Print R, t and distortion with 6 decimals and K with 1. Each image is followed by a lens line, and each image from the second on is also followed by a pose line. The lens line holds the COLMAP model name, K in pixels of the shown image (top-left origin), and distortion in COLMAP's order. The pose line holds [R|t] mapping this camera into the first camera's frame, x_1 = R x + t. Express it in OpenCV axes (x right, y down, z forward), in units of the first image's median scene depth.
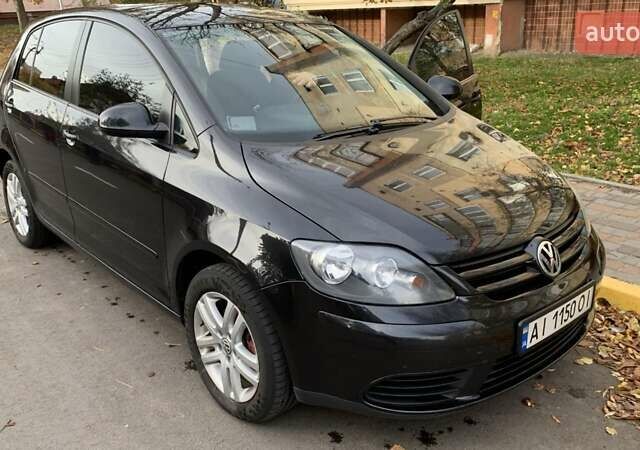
lens RADIAL K [[605.1, 0, 320.0], [0, 605.1, 225.0], [0, 0, 1]] dist [0.002681, -0.000863]
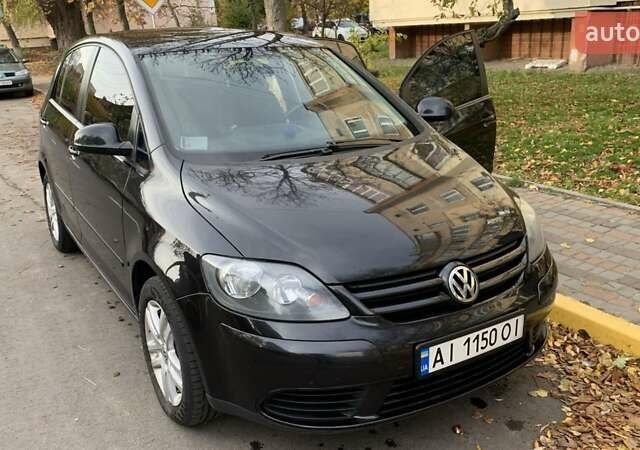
lens RADIAL K [[609.0, 0, 320.0], [0, 609.0, 225.0], [0, 0, 1]] dist [0.010865, -0.009211]
pose [[0.987609, 0.035492, -0.152869, 0.248728], [-0.039261, 0.998993, -0.021705, -0.008810], [0.151945, 0.027438, 0.988008, -0.022249]]
